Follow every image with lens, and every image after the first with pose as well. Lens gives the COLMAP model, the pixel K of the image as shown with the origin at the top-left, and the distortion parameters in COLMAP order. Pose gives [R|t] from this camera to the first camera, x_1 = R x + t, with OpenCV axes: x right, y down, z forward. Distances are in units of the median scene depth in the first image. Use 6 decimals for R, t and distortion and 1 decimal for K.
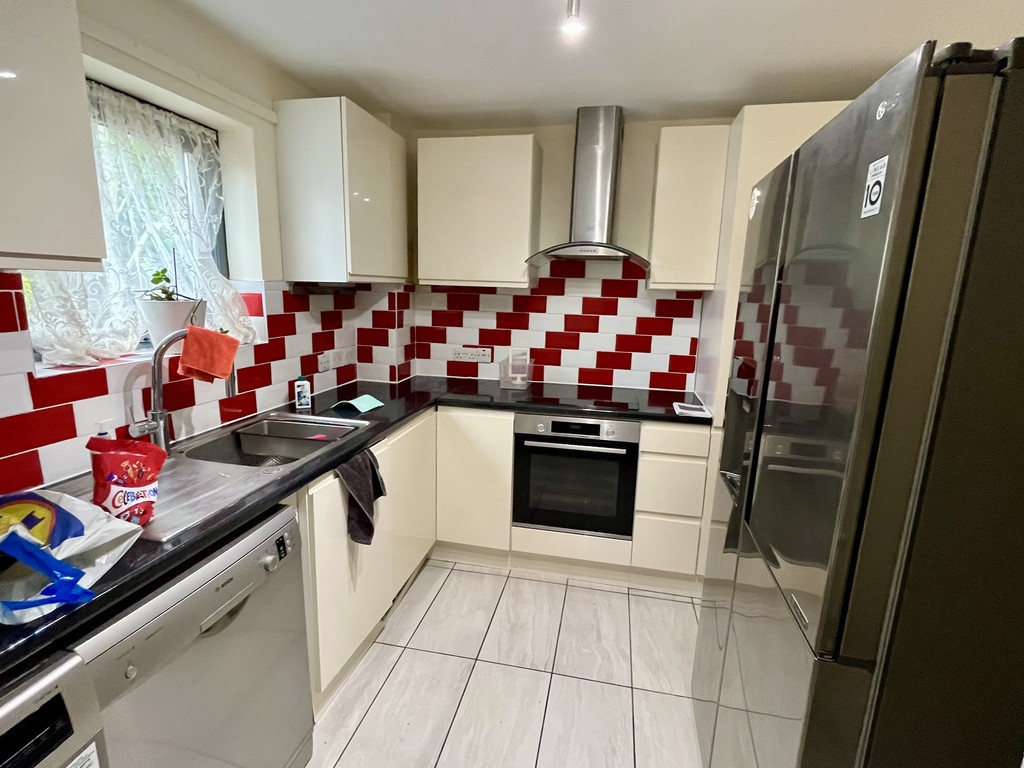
lens RADIAL K [[484.7, 0, 511.7], [0, 484.7, 383.1], [0, 0, 1]] dist [-0.009849, -0.000195]
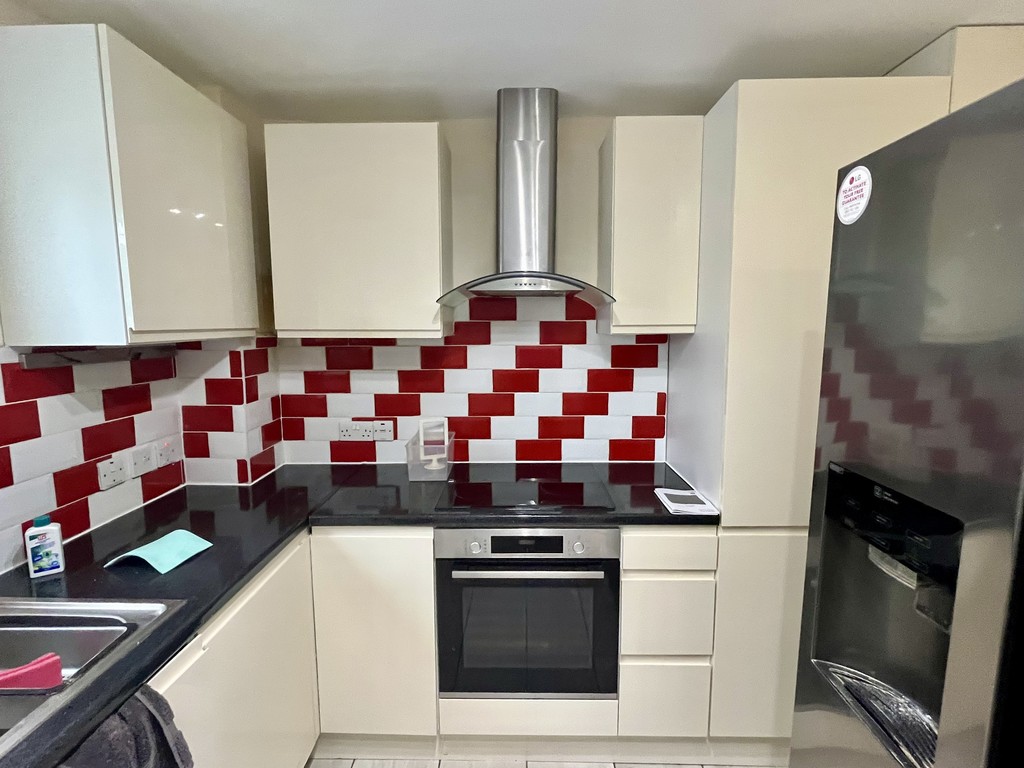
lens RADIAL K [[484.7, 0, 511.7], [0, 484.7, 384.0], [0, 0, 1]] dist [-0.009849, -0.000195]
pose [[0.980104, -0.054590, 0.190830, -0.004868], [0.067216, 0.995913, -0.060327, -0.083196], [-0.186757, 0.071954, 0.979768, 0.307469]]
